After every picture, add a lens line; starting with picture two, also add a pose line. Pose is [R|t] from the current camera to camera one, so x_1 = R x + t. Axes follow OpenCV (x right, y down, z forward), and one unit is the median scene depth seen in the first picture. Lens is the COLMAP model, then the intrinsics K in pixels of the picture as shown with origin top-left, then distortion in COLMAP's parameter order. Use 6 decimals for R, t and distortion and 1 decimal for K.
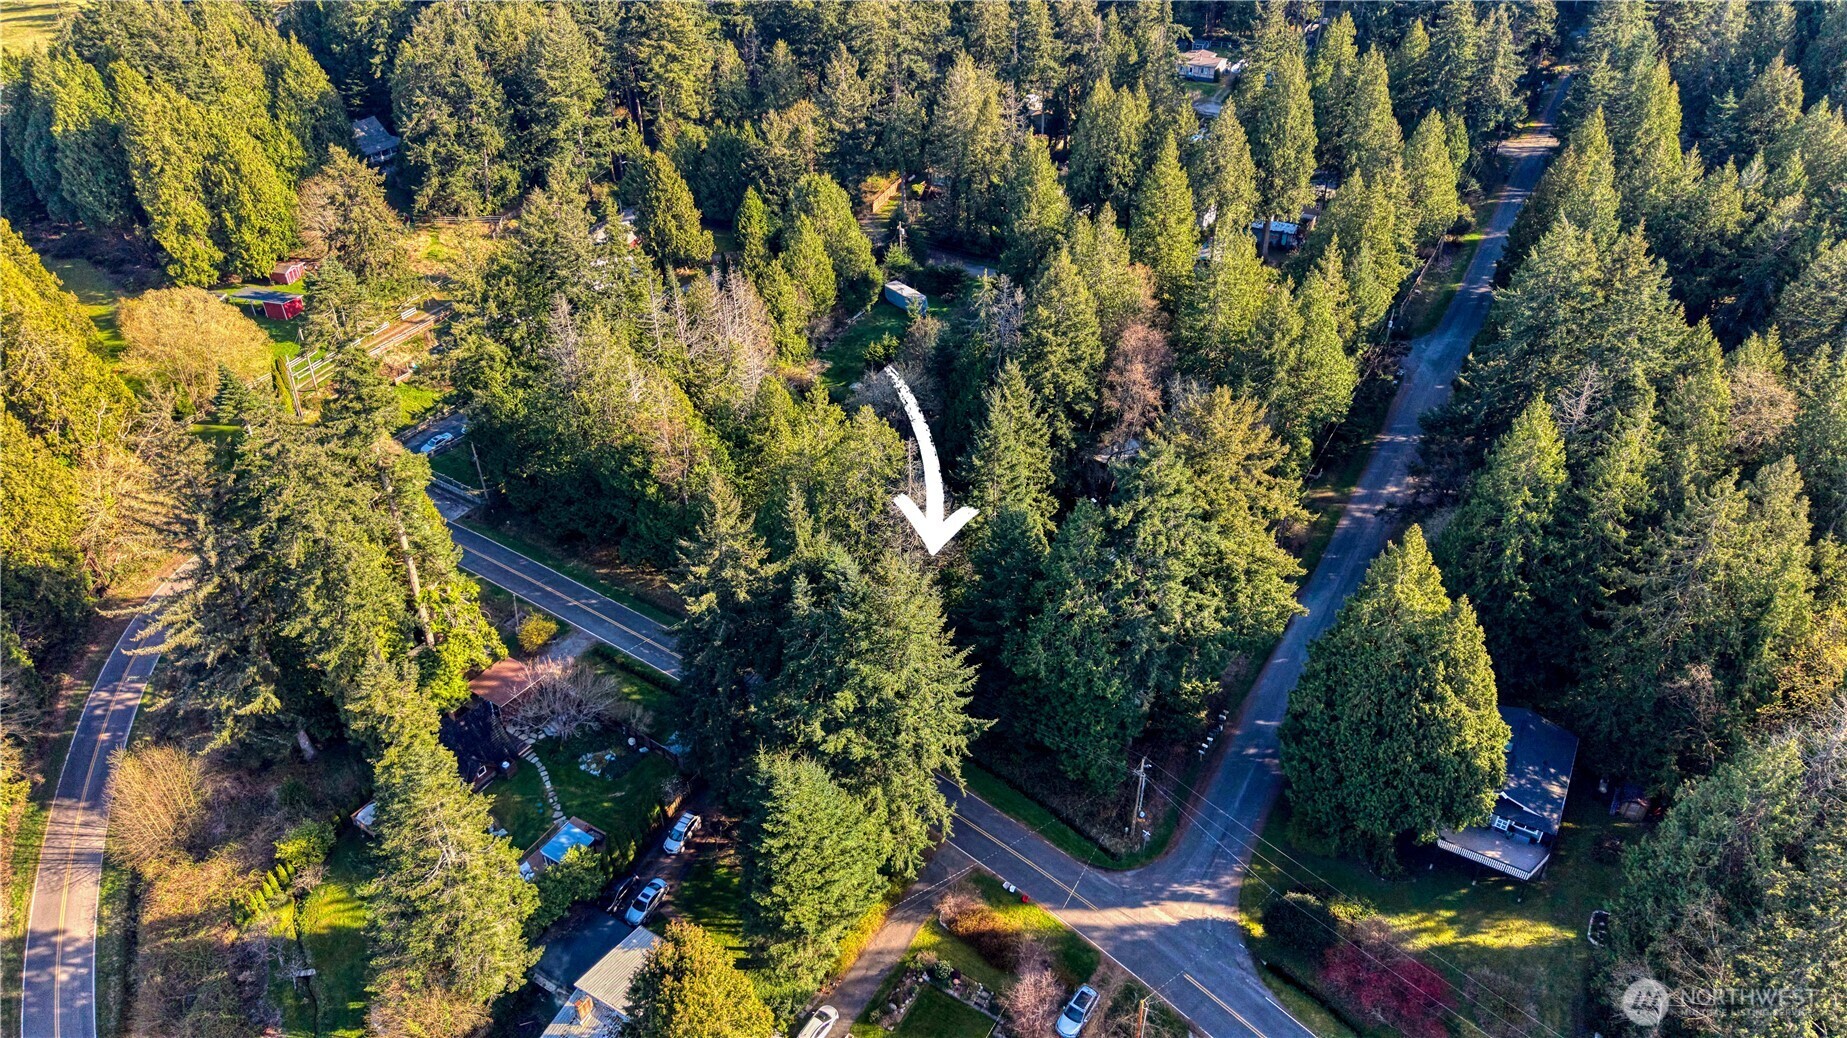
lens RADIAL K [[1268.1, 0, 920.2], [0, 1268.1, 520.4], [0, 0, 1]] dist [0.024084, -0.028372]
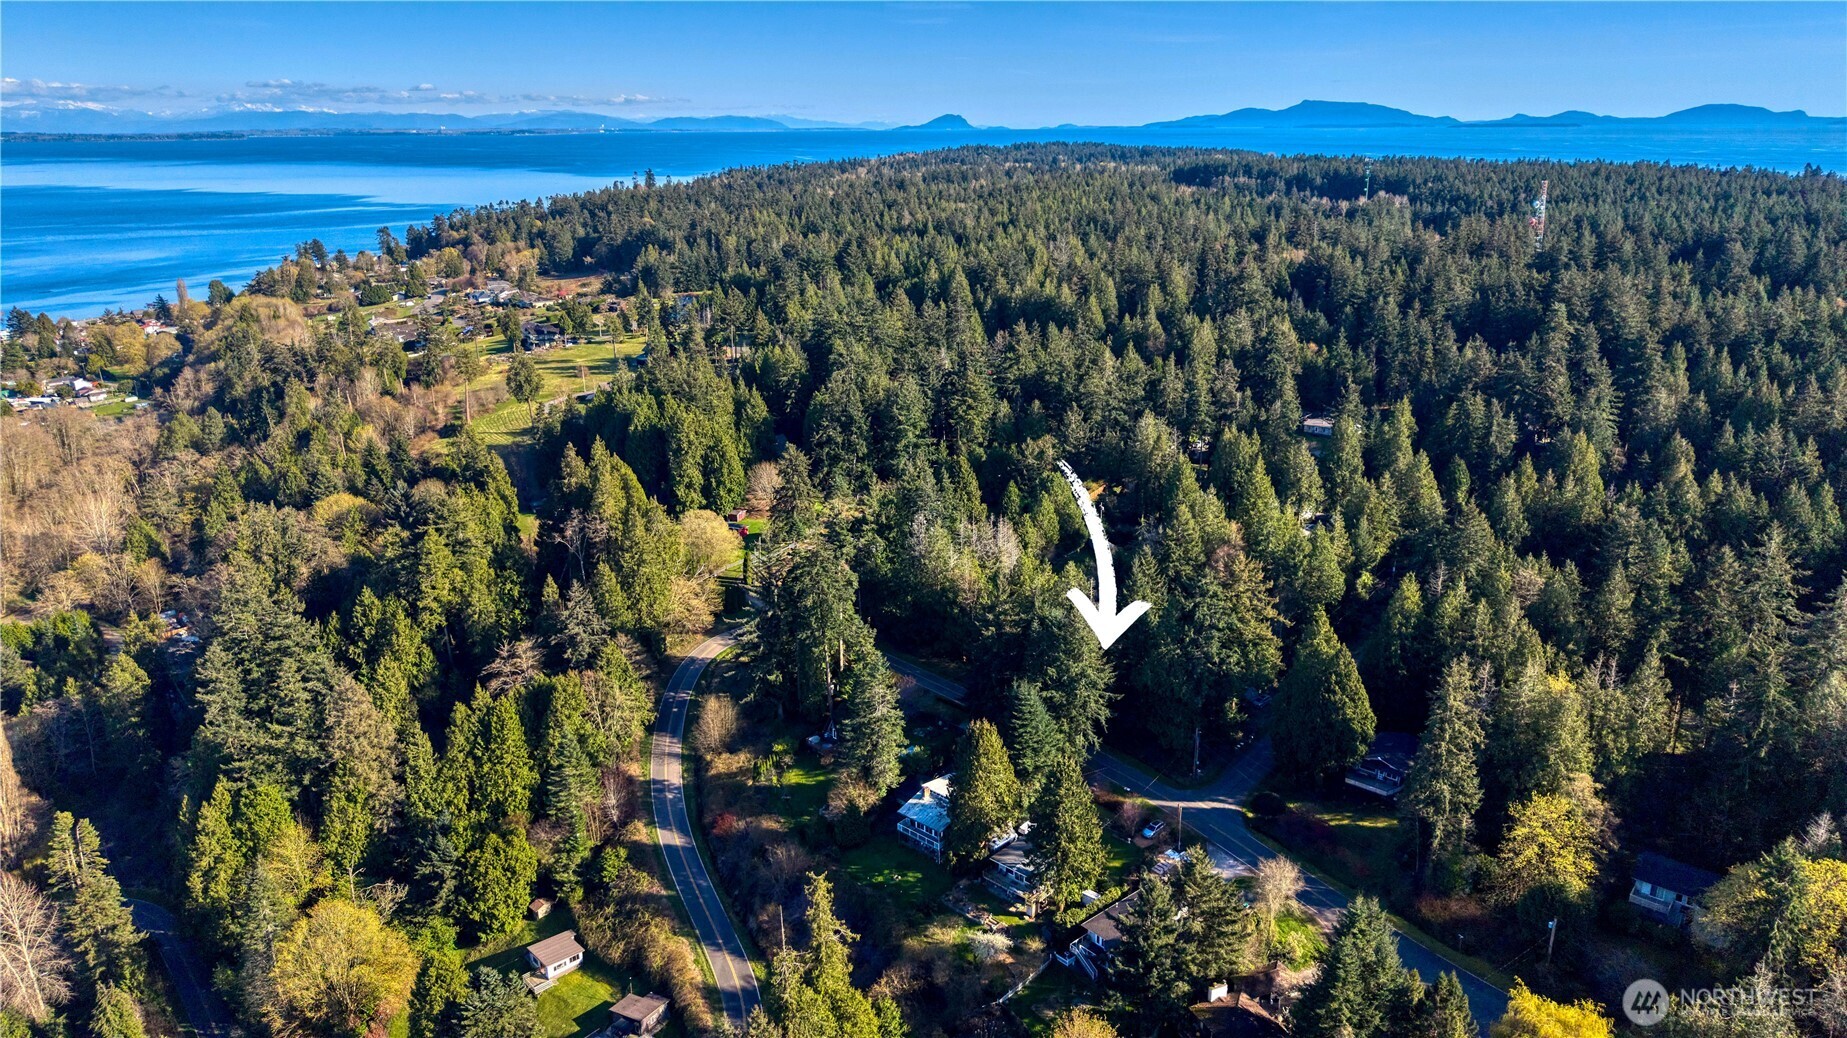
lens RADIAL K [[1268.1, 0, 929.0], [0, 1268.1, 517.7], [0, 0, 1]] dist [0.024084, -0.028372]
pose [[0.983998, 0.053861, -0.169845, 0.044995], [-0.098541, 0.958679, -0.266881, 0.249269], [0.148452, 0.279347, 0.948645, -0.600909]]
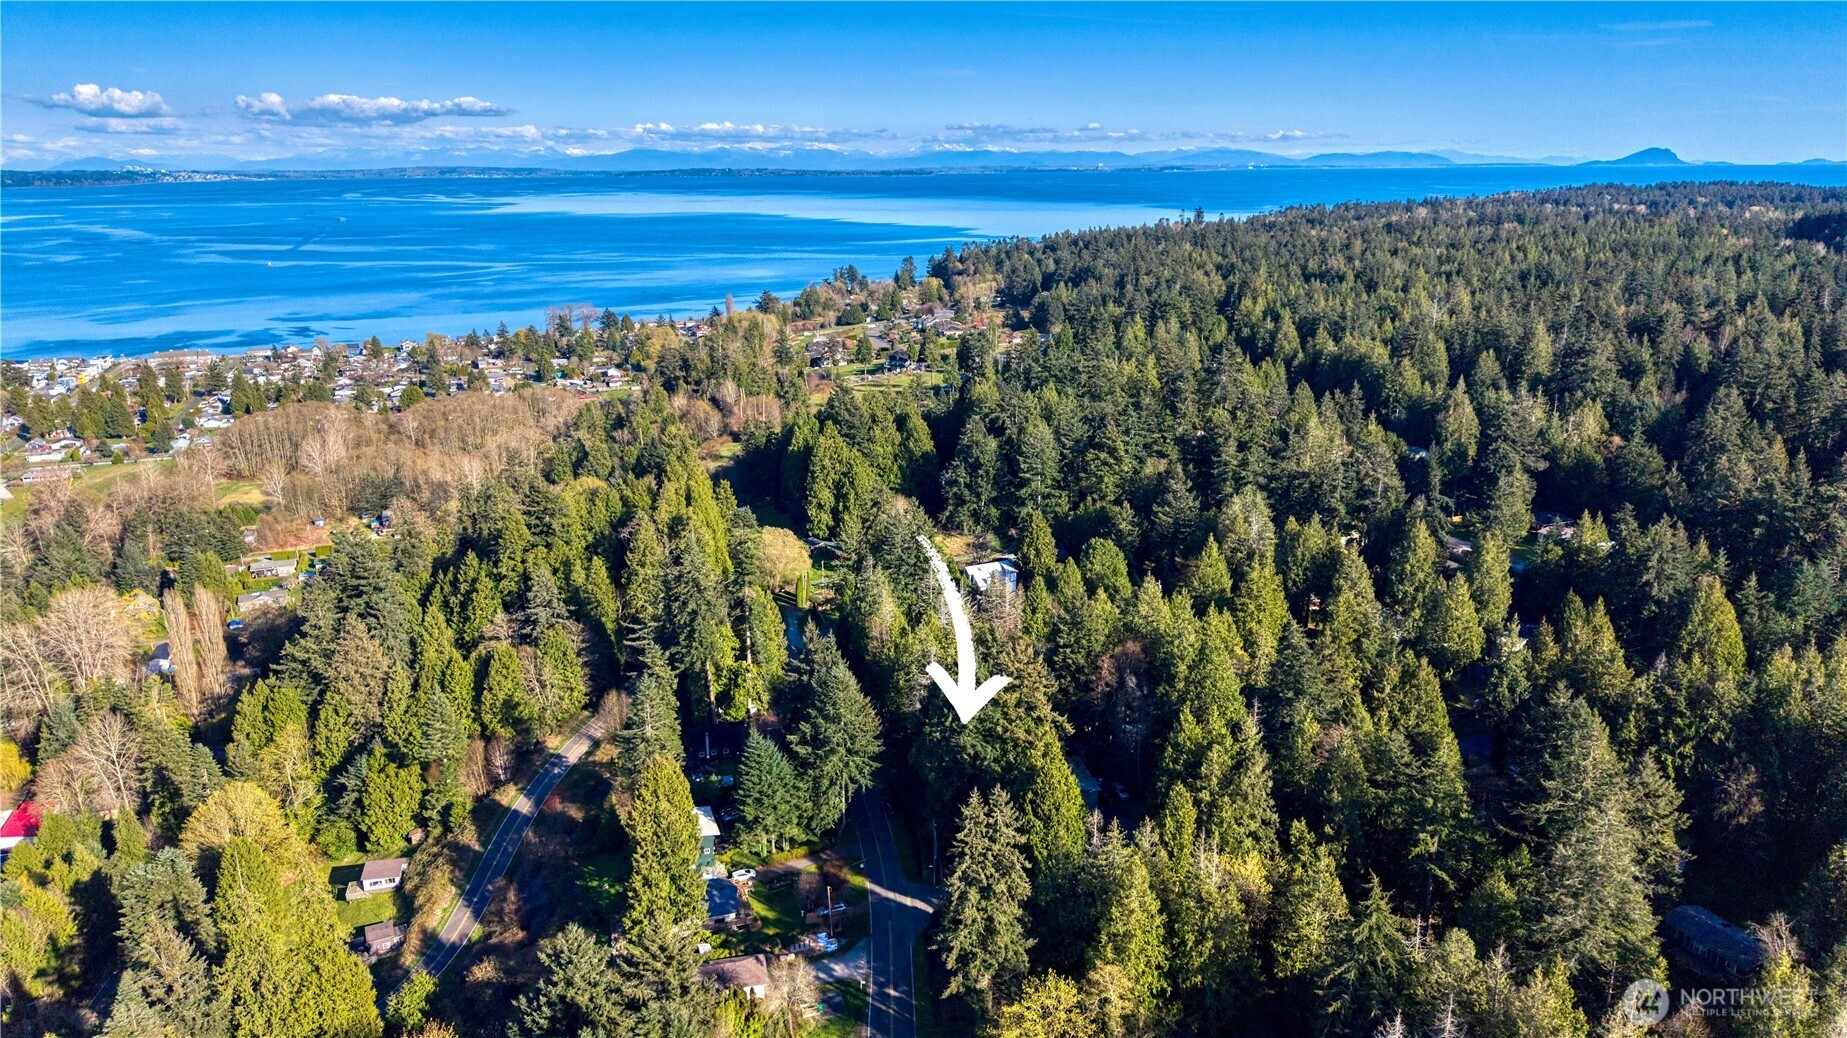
lens RADIAL K [[1268.1, 0, 924.1], [0, 1268.1, 518.9], [0, 0, 1]] dist [0.024084, -0.028372]
pose [[0.771343, 0.173076, -0.612433, 0.686765], [-0.348086, 0.920348, -0.178311, 0.065814], [0.532790, 0.350719, 0.770150, -0.344385]]
